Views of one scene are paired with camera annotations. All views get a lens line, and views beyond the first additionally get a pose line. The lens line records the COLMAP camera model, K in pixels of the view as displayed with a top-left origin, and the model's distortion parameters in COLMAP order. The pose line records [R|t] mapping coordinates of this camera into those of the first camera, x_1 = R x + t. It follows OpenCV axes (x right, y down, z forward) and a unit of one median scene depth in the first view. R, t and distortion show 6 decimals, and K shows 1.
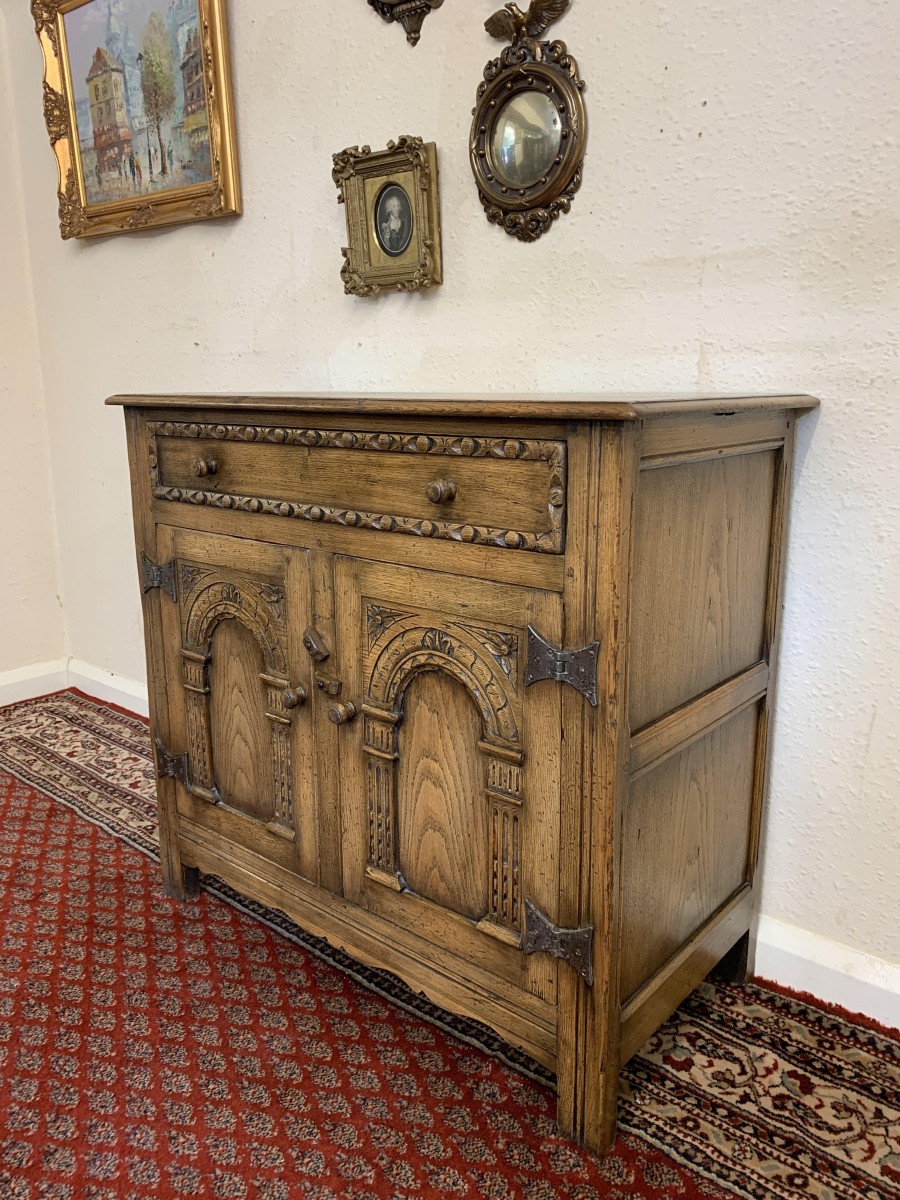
lens RADIAL K [[926.4, 0, 448.2], [0, 926.4, 587.3], [0, 0, 1]] dist [0.015539, -0.013650]
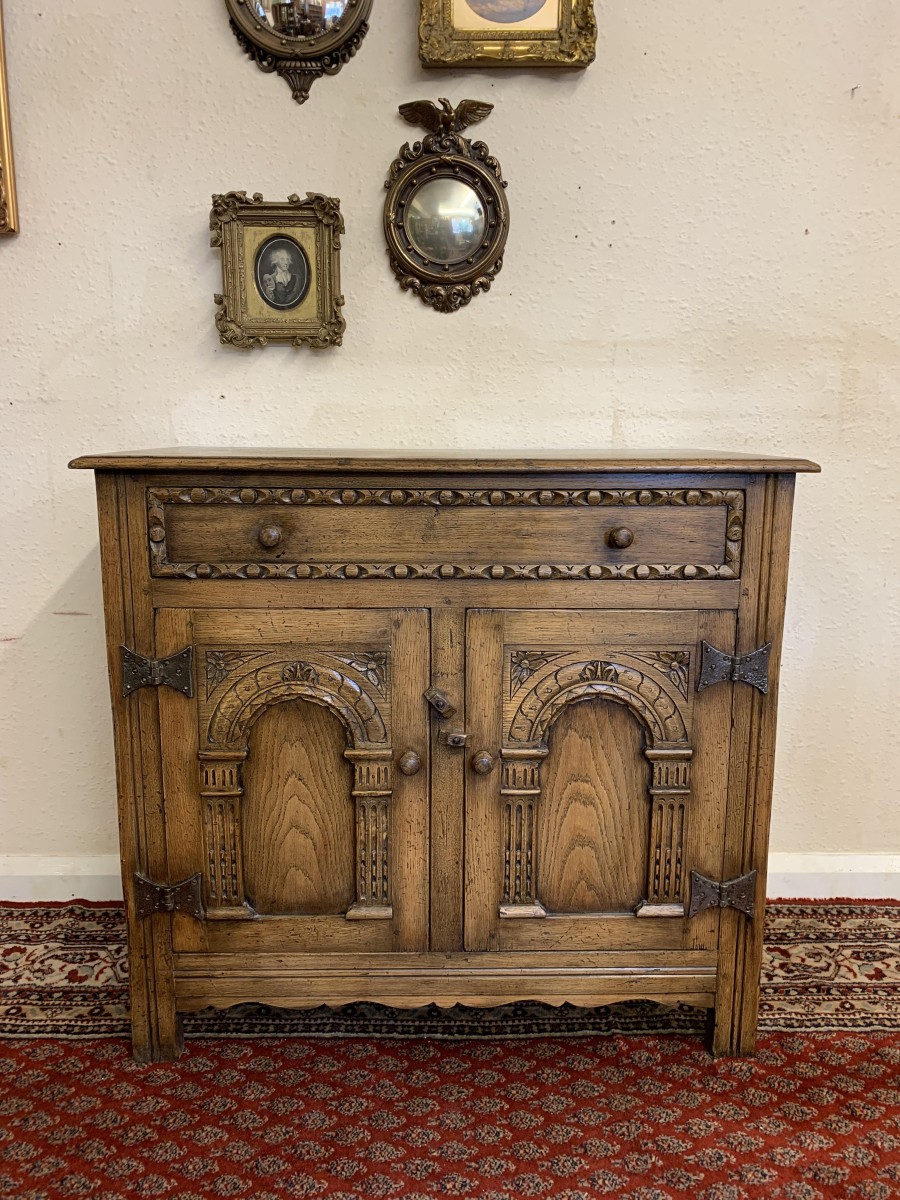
lens RADIAL K [[926.4, 0, 452.9], [0, 926.4, 592.8], [0, 0, 1]] dist [0.015539, -0.013650]
pose [[0.748509, -0.110033, 0.653932, -0.768051], [0.136715, 0.990558, 0.010188, -0.063698], [-0.648879, 0.081777, 0.756484, 0.226959]]
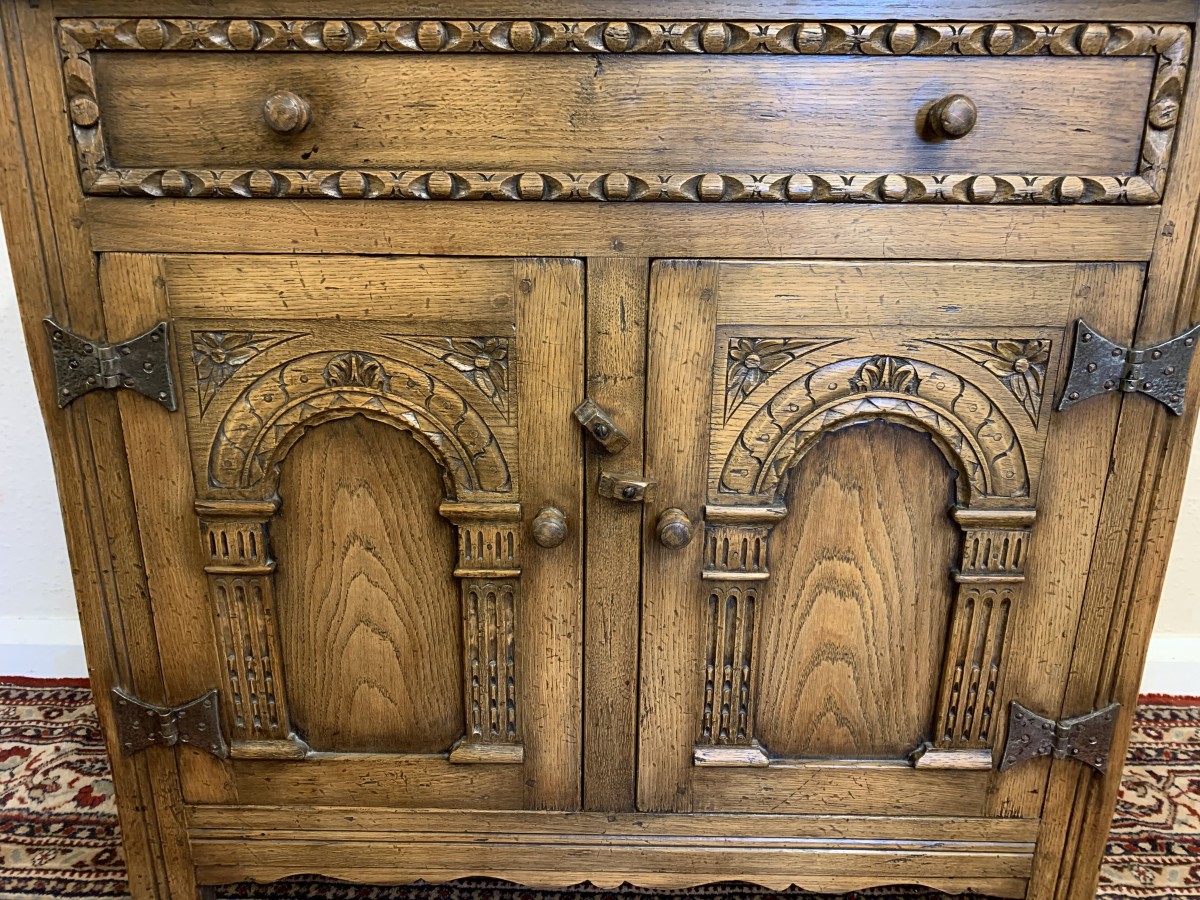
lens RADIAL K [[926.4, 0, 591.4], [0, 926.4, 439.9], [0, 0, 1]] dist [0.015539, -0.013650]
pose [[0.769931, -0.194041, 0.607909, -0.496510], [0.129045, 0.980309, 0.149470, -0.016423], [-0.624942, -0.036633, 0.779811, 0.554246]]
